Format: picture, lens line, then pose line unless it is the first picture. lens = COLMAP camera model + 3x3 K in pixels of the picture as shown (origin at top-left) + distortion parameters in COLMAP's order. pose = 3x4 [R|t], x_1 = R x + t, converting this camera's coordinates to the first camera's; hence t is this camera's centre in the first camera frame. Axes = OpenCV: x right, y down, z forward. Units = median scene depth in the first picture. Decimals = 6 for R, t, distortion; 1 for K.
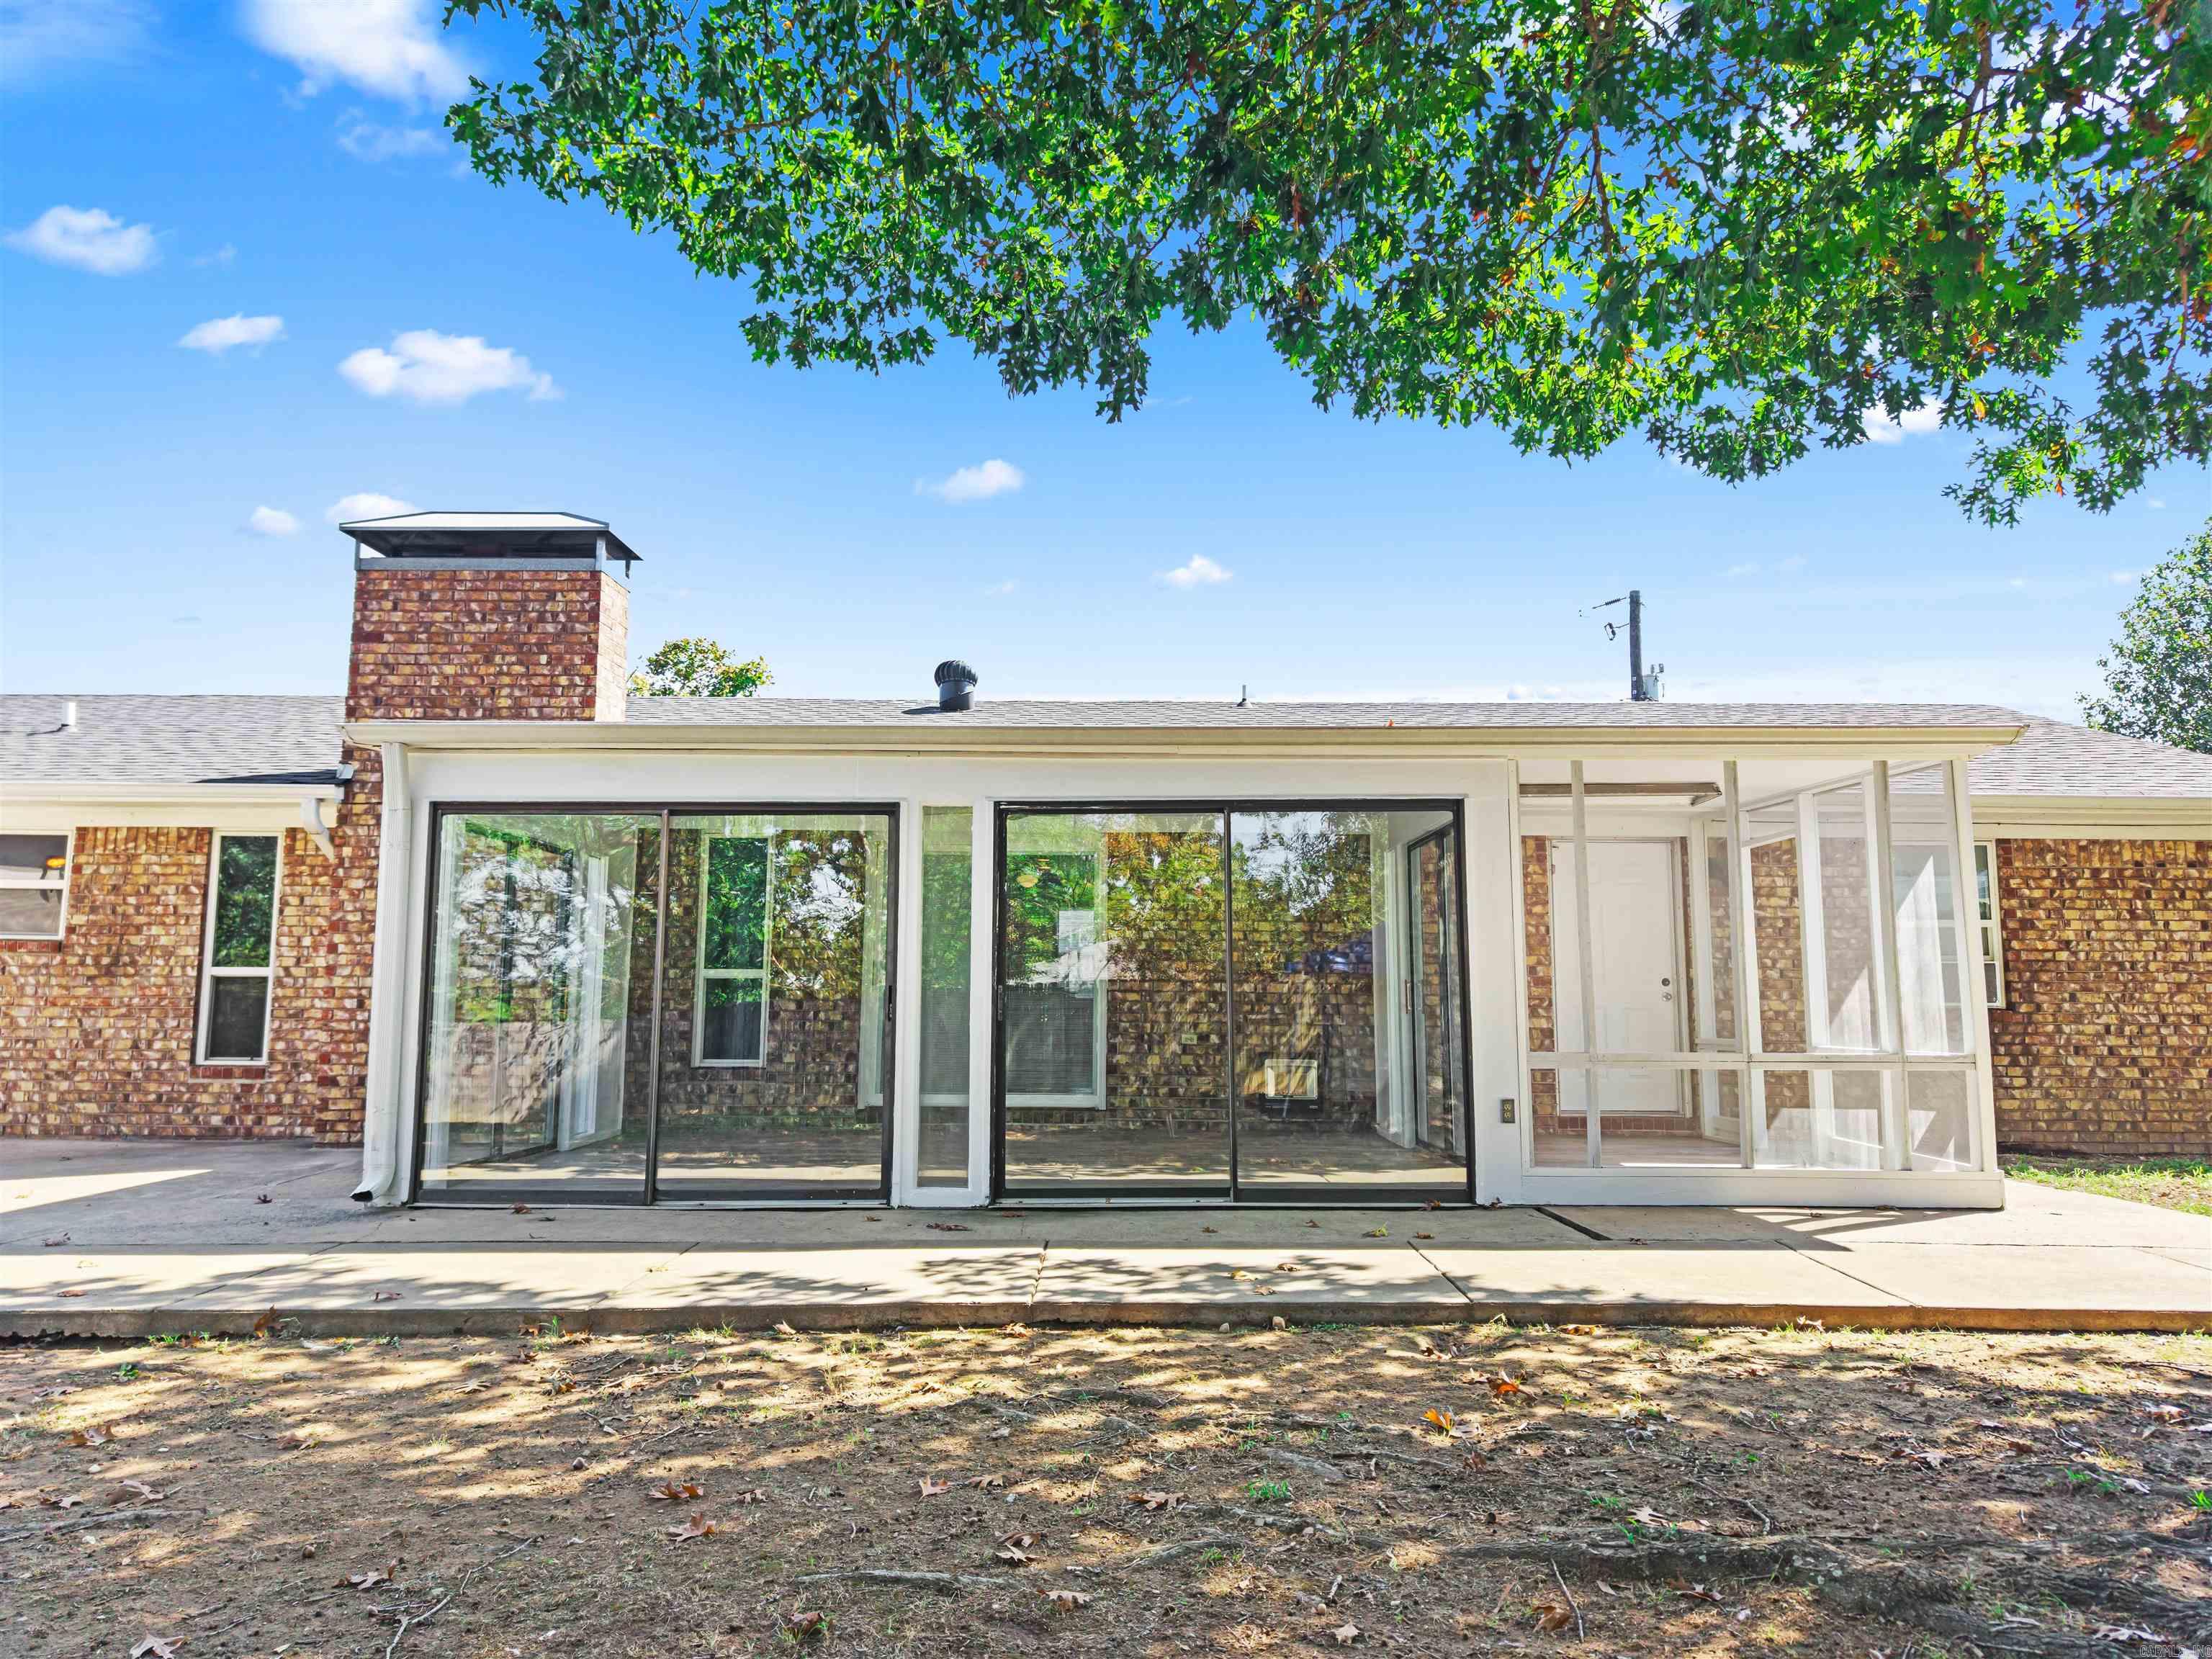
lens RADIAL K [[1485.2, 0, 1098.2], [0, 1485.2, 825.5], [0, 0, 1]] dist [0.026895, -0.033738]
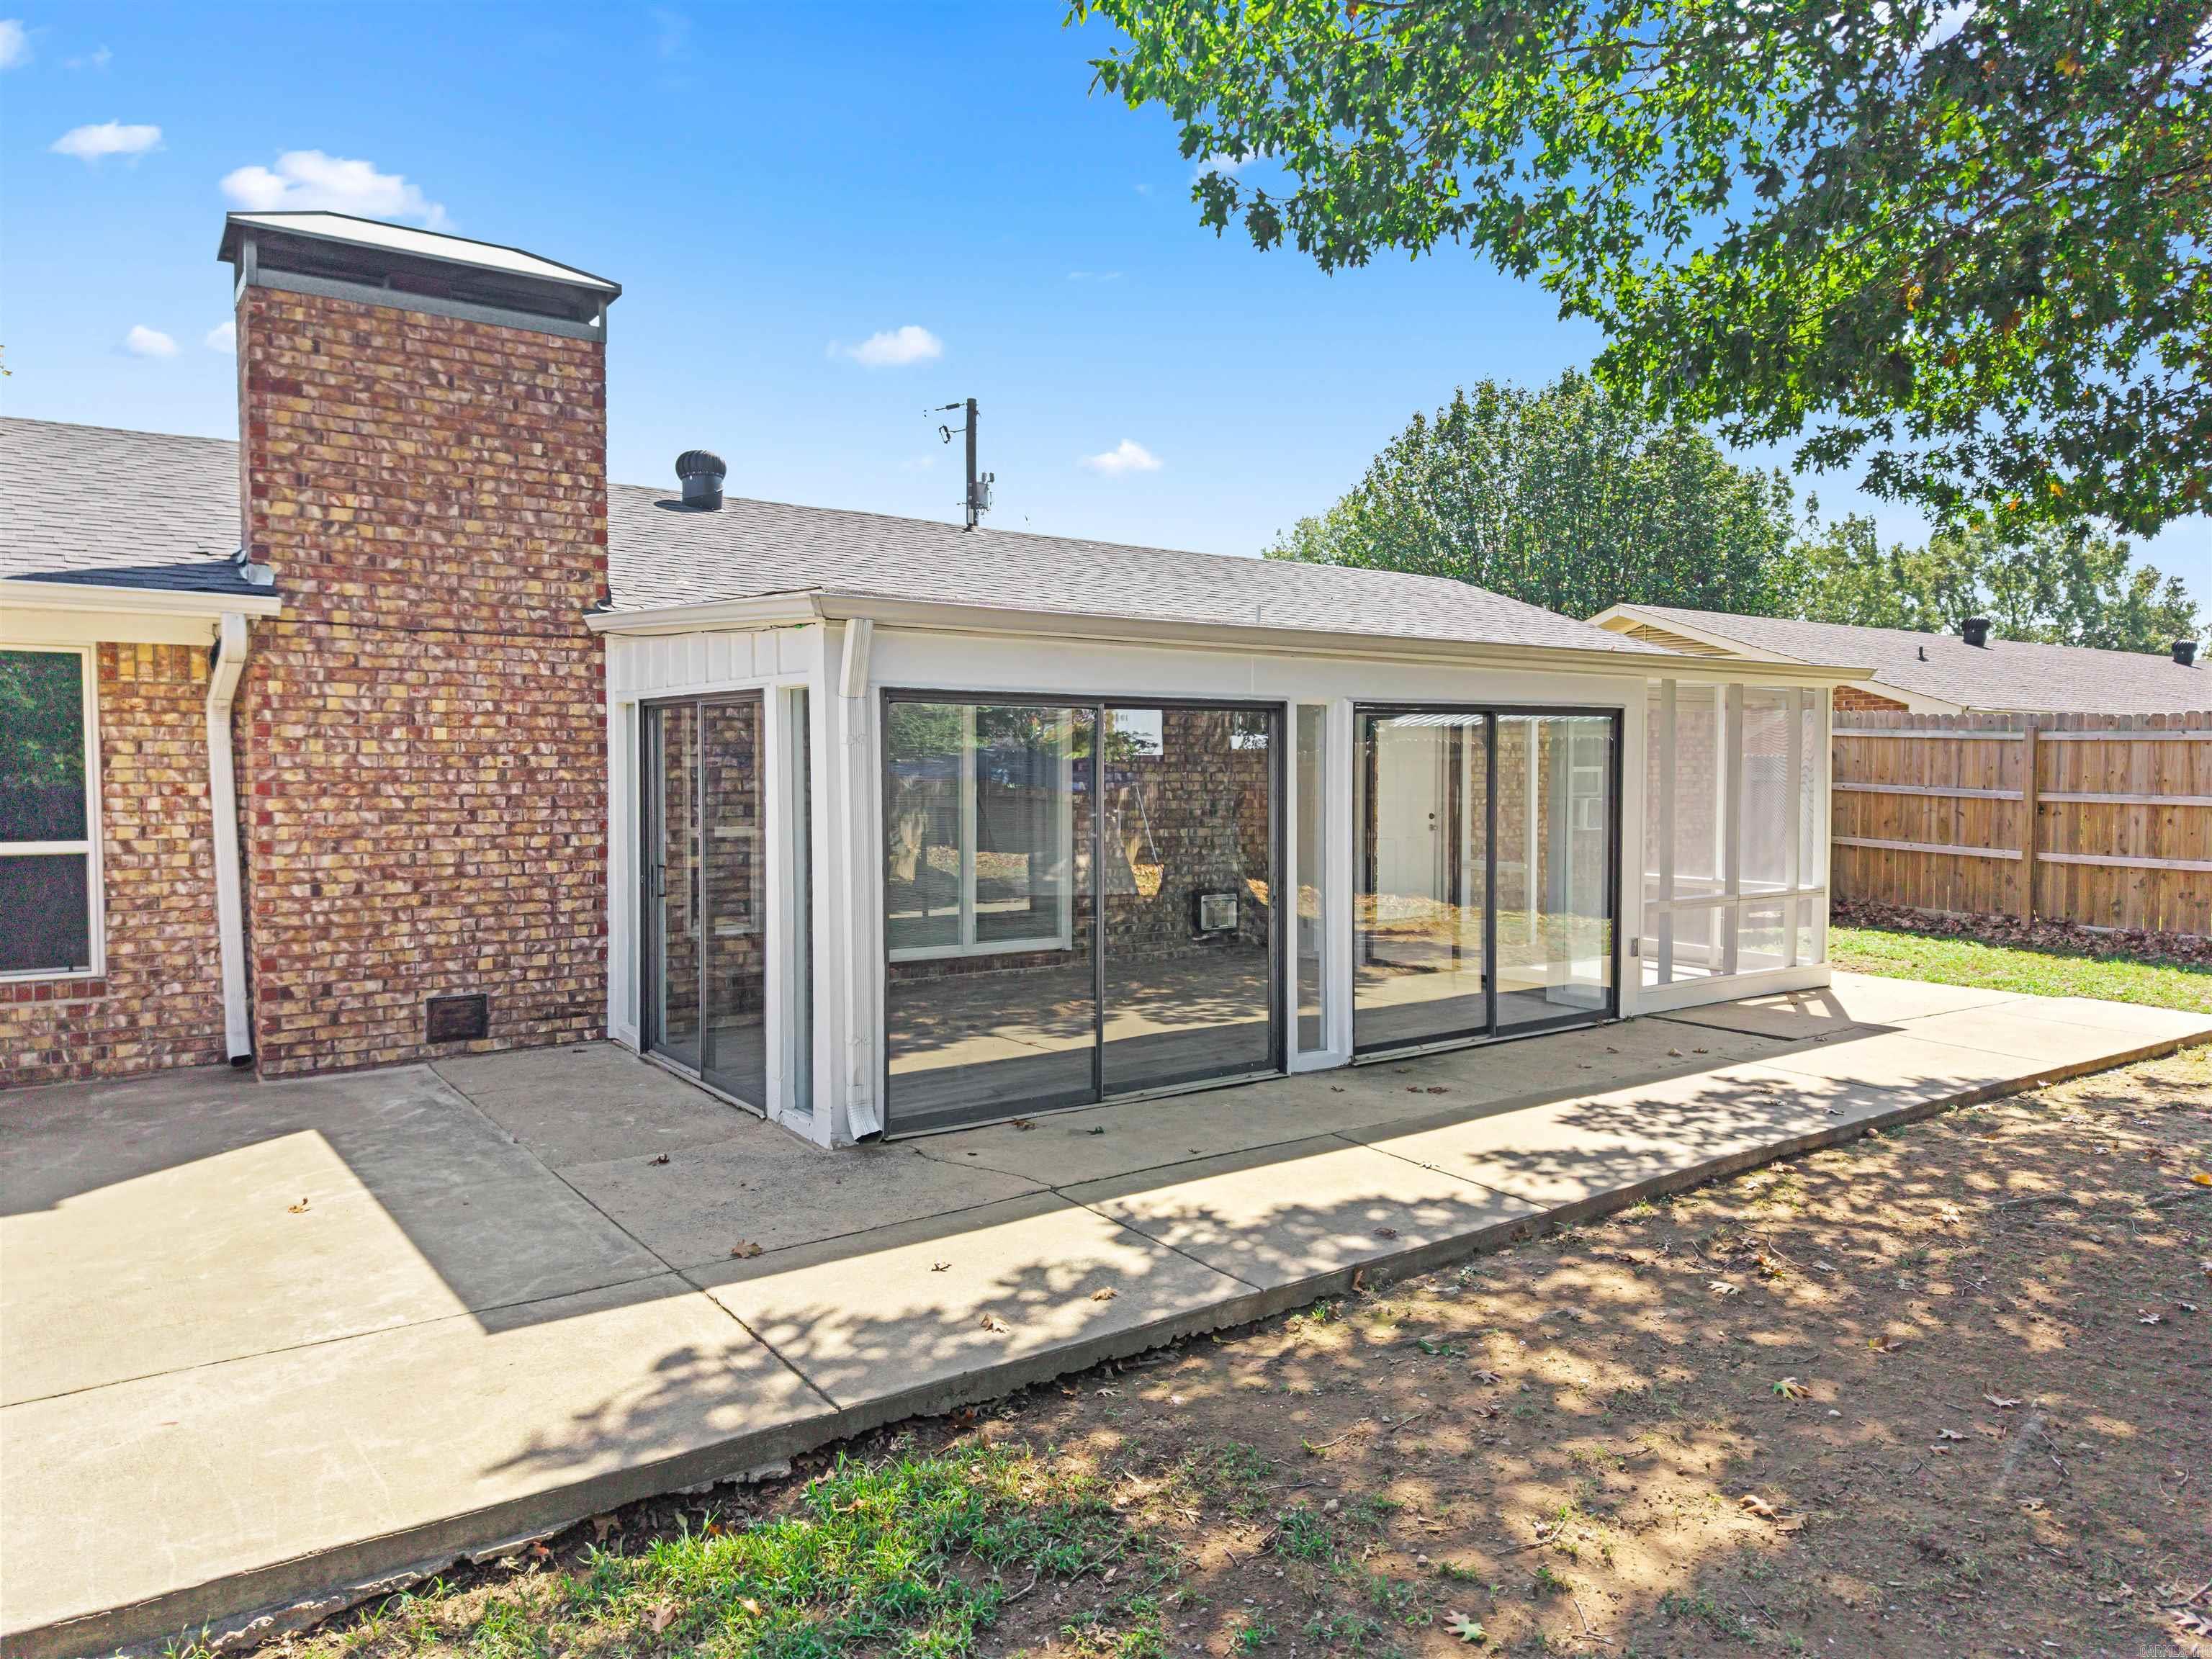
lens RADIAL K [[1485.2, 0, 1109.5], [0, 1485.2, 835.8], [0, 0, 1]] dist [0.026895, -0.033738]
pose [[0.805749, -0.031362, 0.591426, -0.595456], [-0.071137, 0.986243, 0.149214, -0.048175], [-0.587969, -0.162301, 0.792433, 0.159430]]
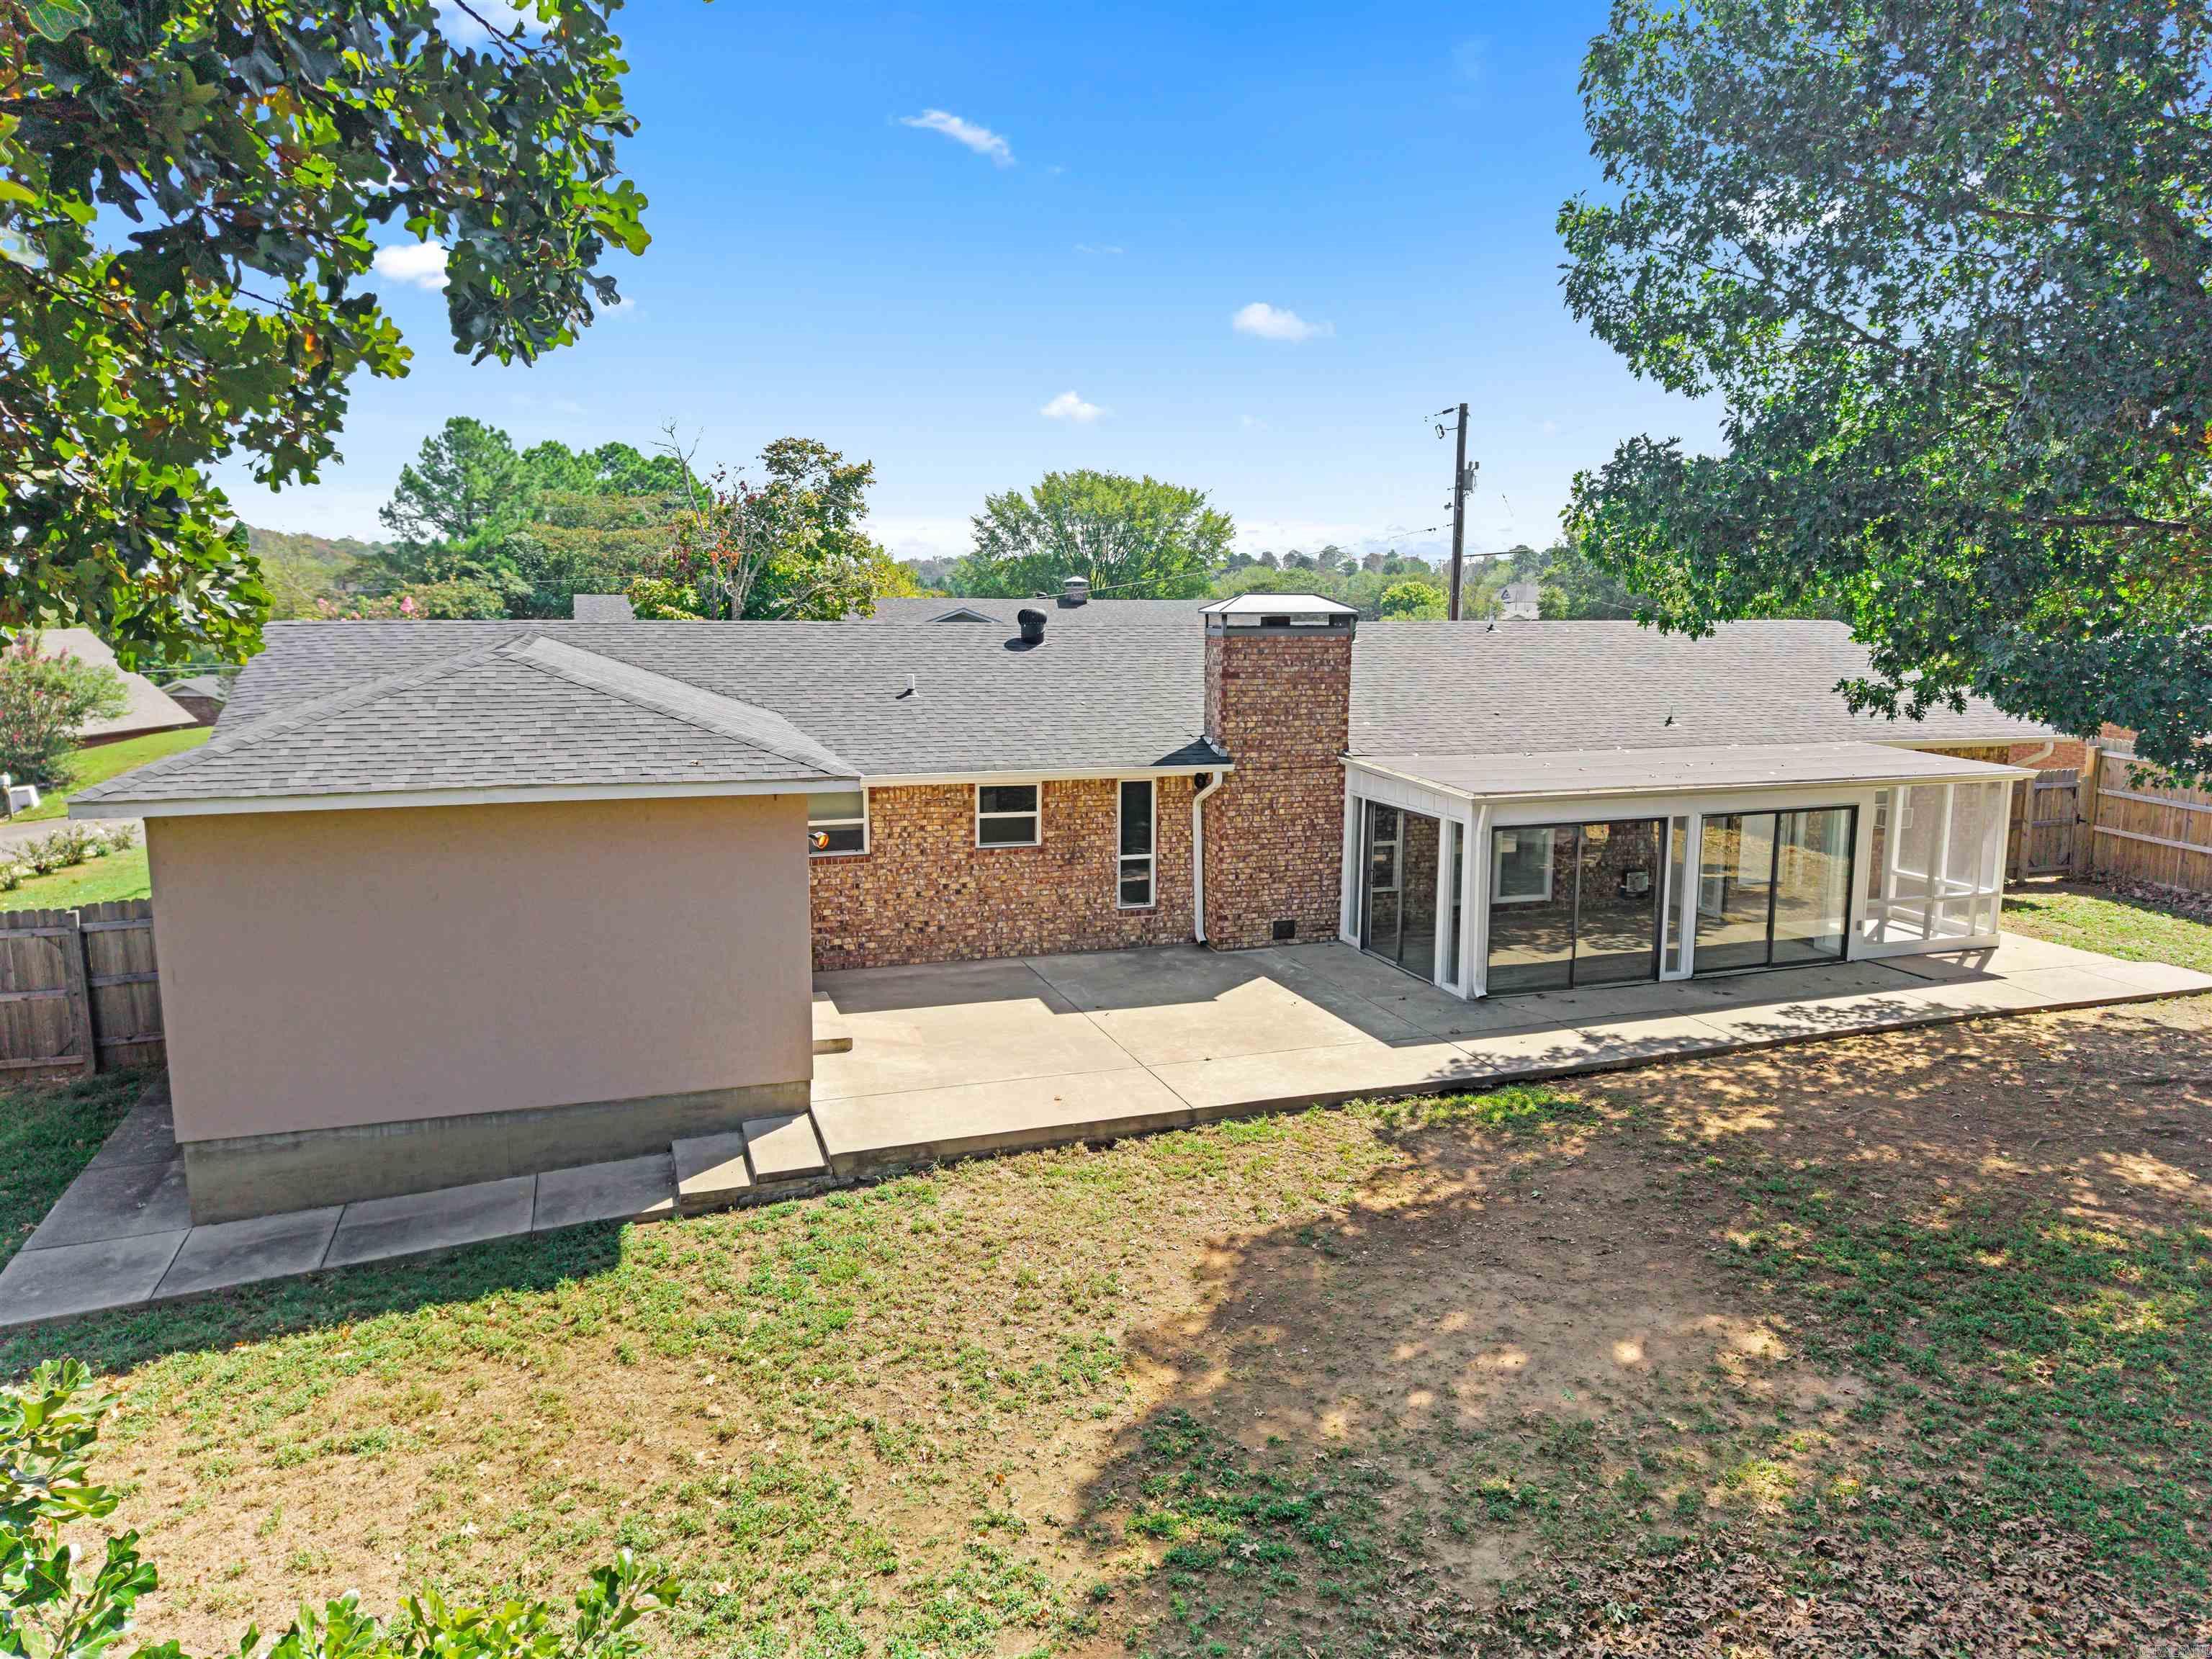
lens RADIAL K [[1485.2, 0, 1086.5], [0, 1485.2, 801.2], [0, 0, 1]] dist [0.026895, -0.033738]
pose [[0.945484, -0.049930, 0.321819, -1.220333], [-0.035247, 0.966684, 0.253536, -0.420851], [-0.323756, -0.251058, 0.912224, -0.587493]]
